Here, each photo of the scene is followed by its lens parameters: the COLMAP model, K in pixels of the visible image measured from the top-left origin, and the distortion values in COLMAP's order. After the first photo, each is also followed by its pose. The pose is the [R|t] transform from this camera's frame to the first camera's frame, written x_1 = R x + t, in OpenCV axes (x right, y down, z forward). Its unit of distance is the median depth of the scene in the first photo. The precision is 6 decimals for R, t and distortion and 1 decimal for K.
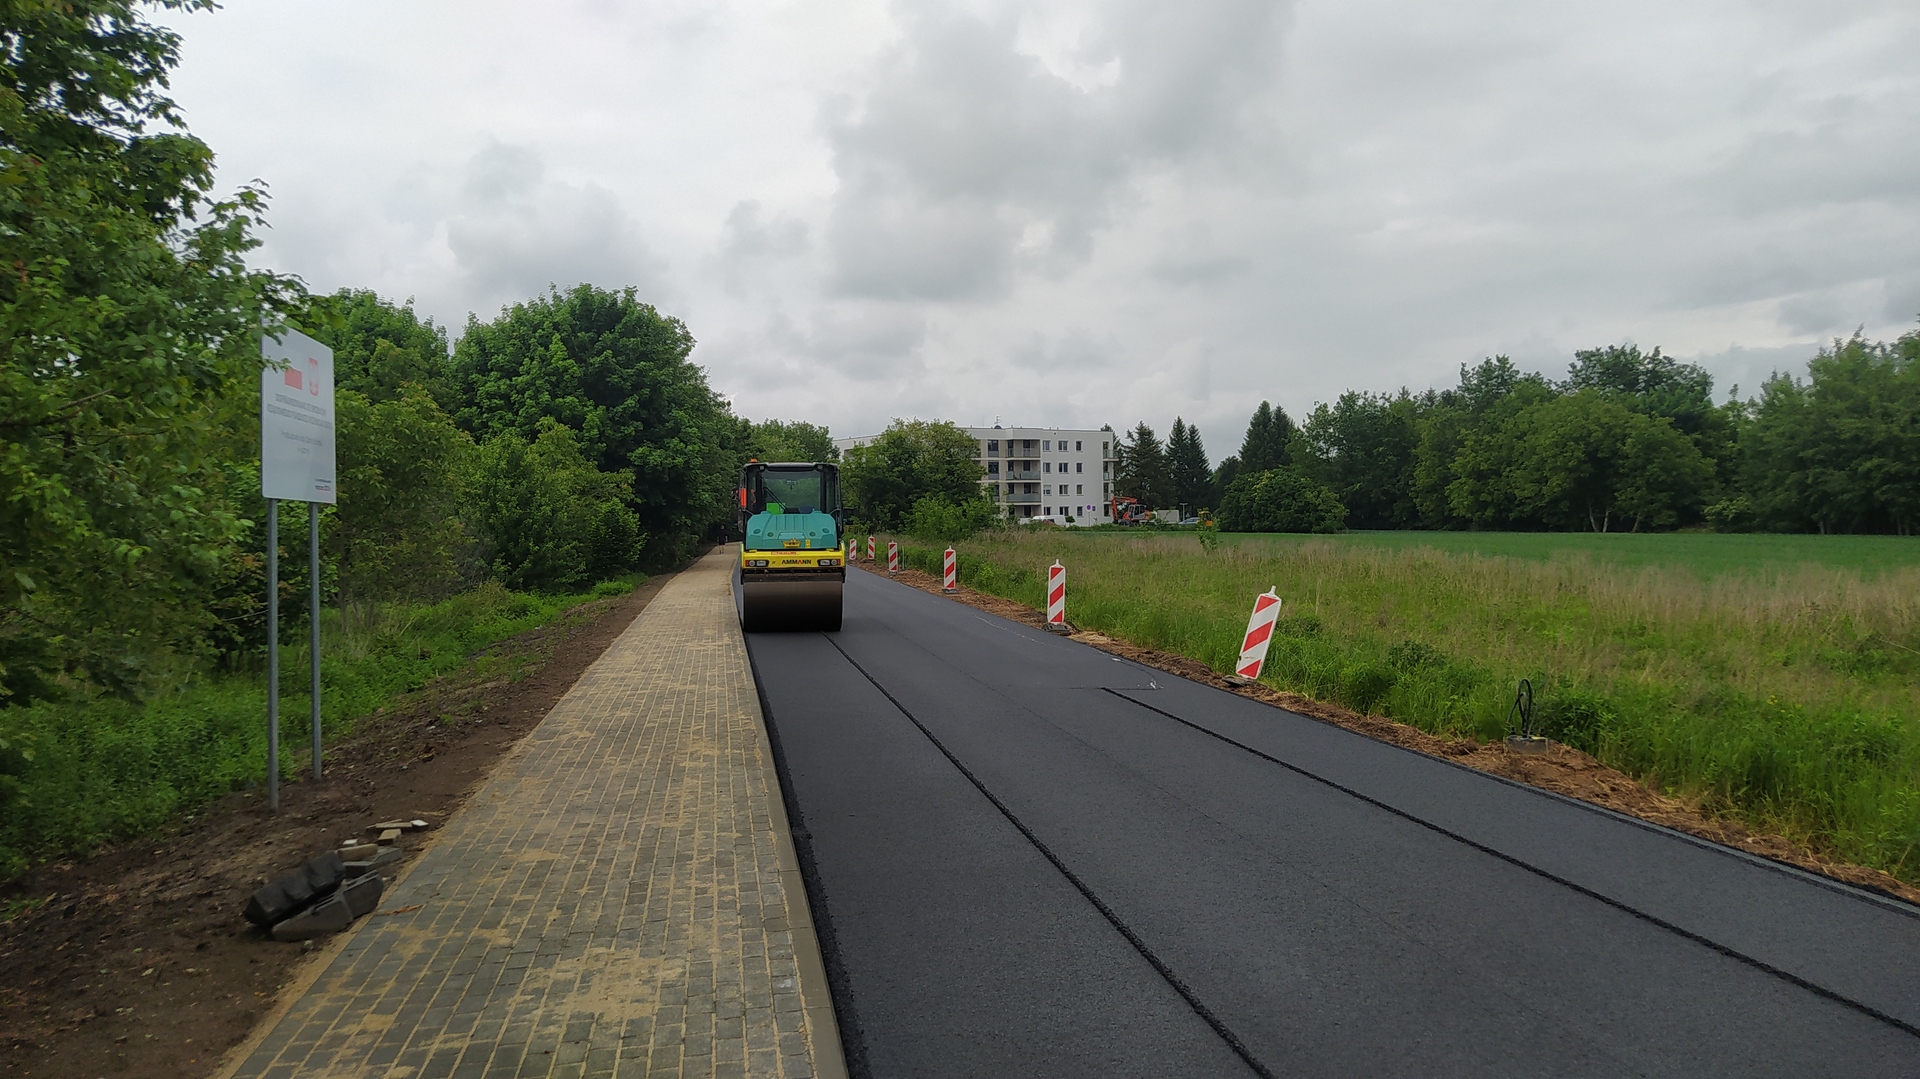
lens RADIAL K [[1465.3, 0, 985.1], [0, 1465.3, 548.8], [0, 0, 1]] dist [0.082157, -0.089550]
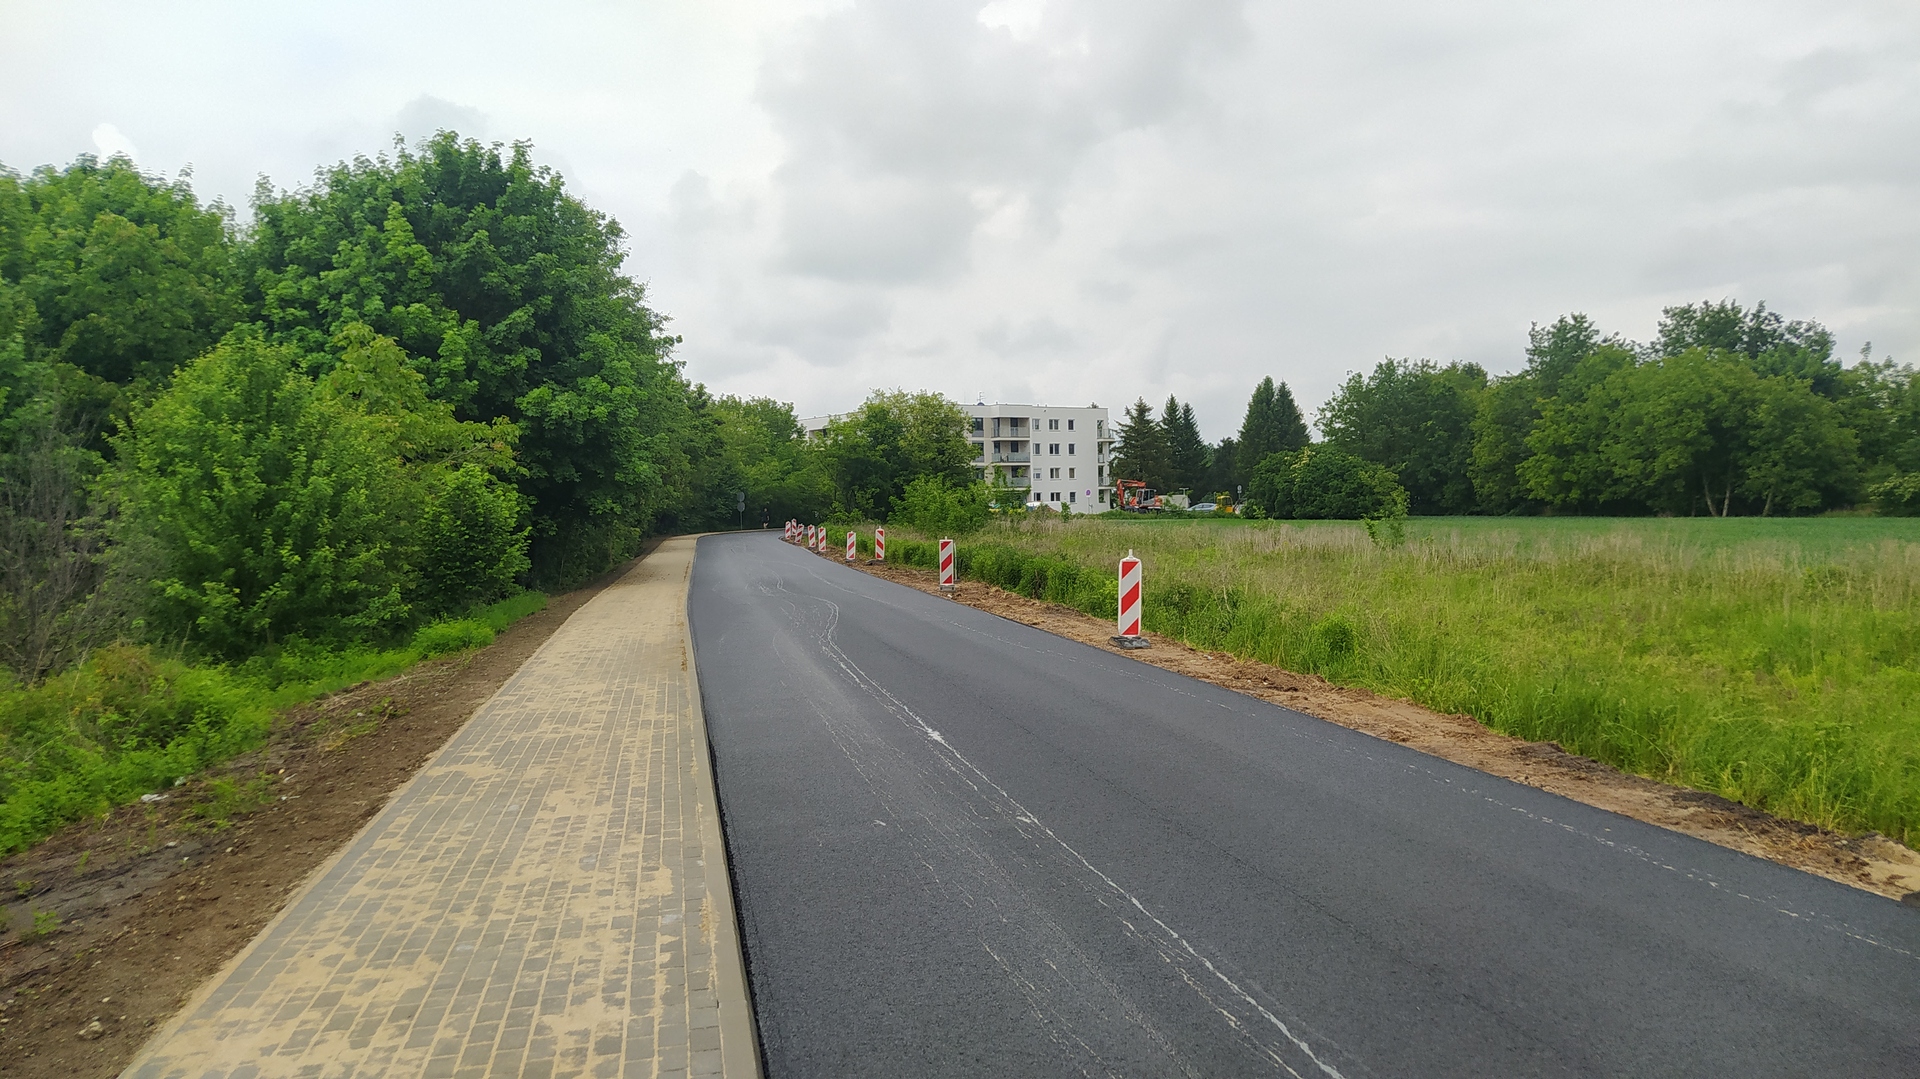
lens RADIAL K [[1460.5, 0, 1002.4], [0, 1460.5, 561.2], [0, 0, 1]] dist [0.034508, -0.013200]
pose [[0.999040, -0.007709, 0.043118, -0.027937], [0.006998, 0.999838, 0.016601, -0.002106], [-0.043239, -0.016283, 0.998932, 0.159983]]
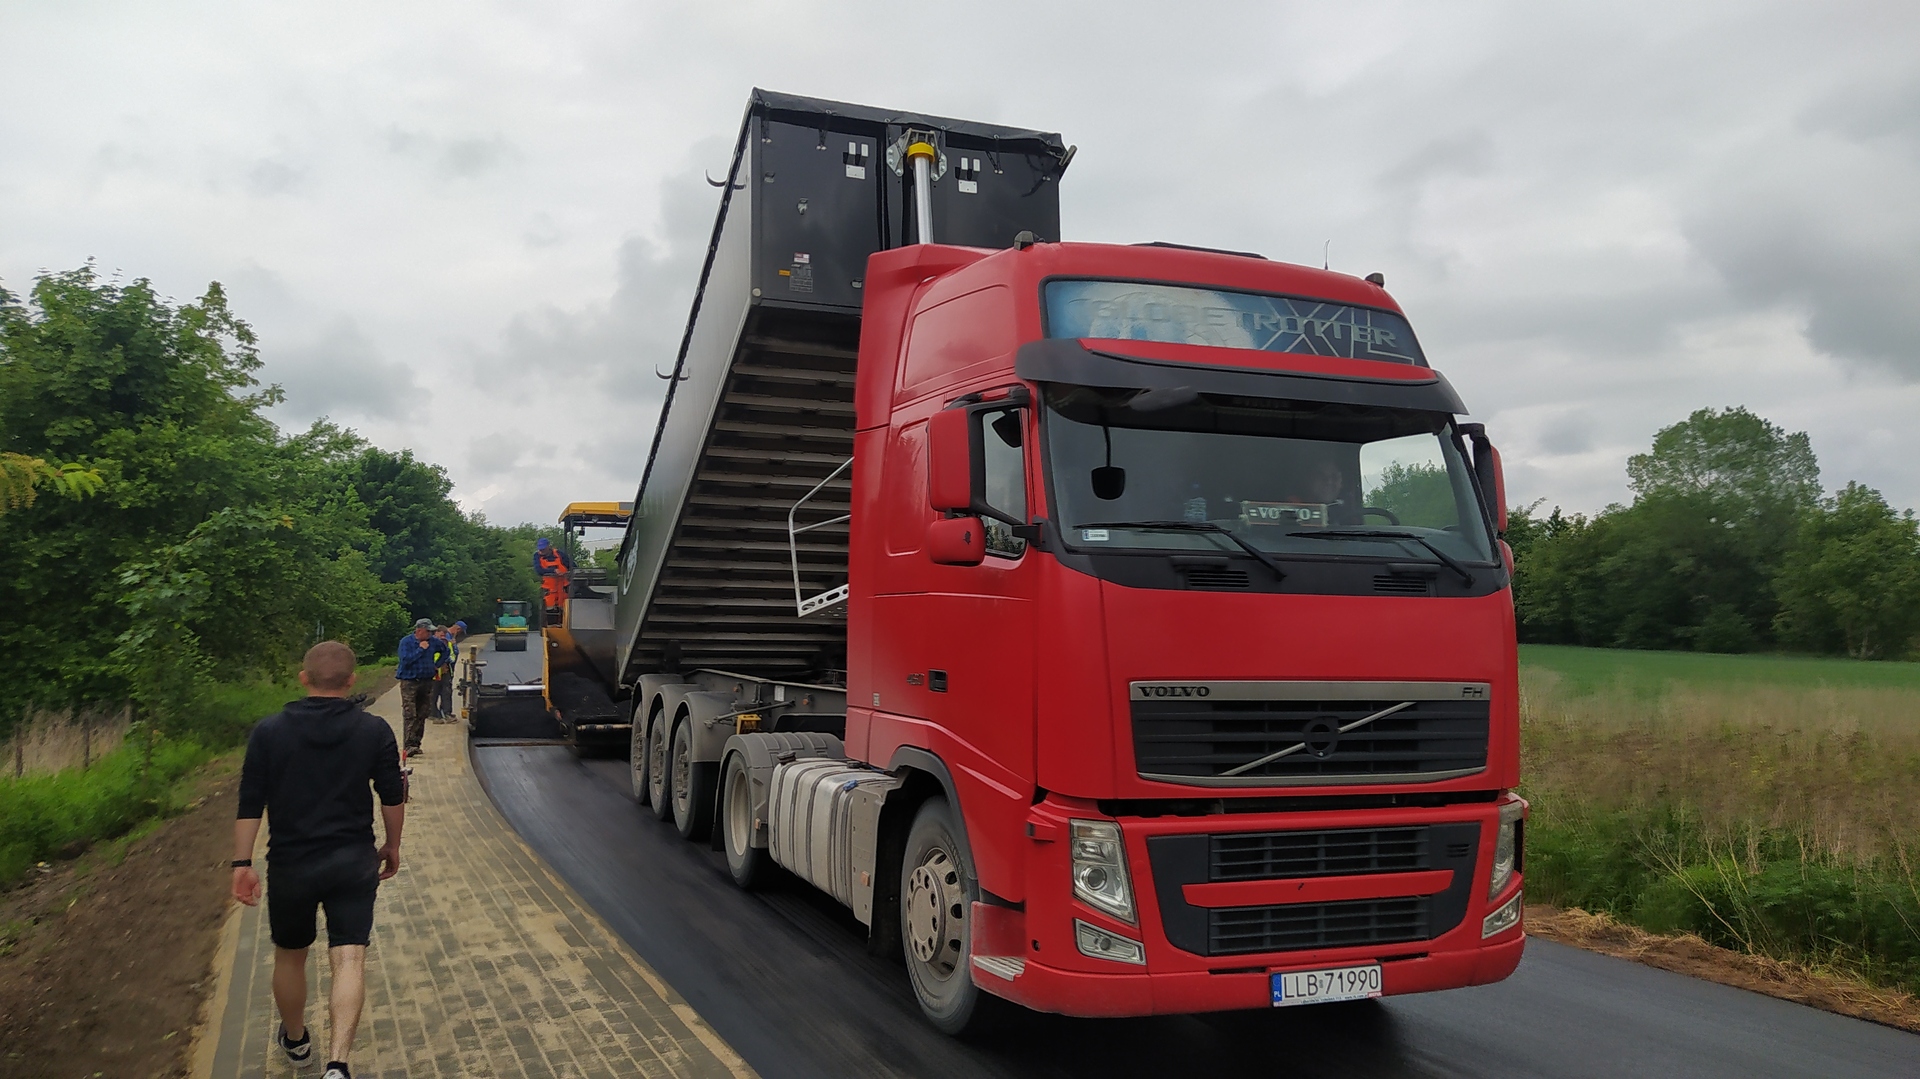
lens RADIAL K [[1465.3, 0, 991.2], [0, 1465.3, 546.3], [0, 0, 1]] dist [0.082157, -0.089550]
pose [[0.987985, 0.016556, 0.153661, 0.041347], [-0.006203, 0.997692, -0.067613, 0.002598], [-0.154426, 0.065848, 0.985808, -0.207798]]
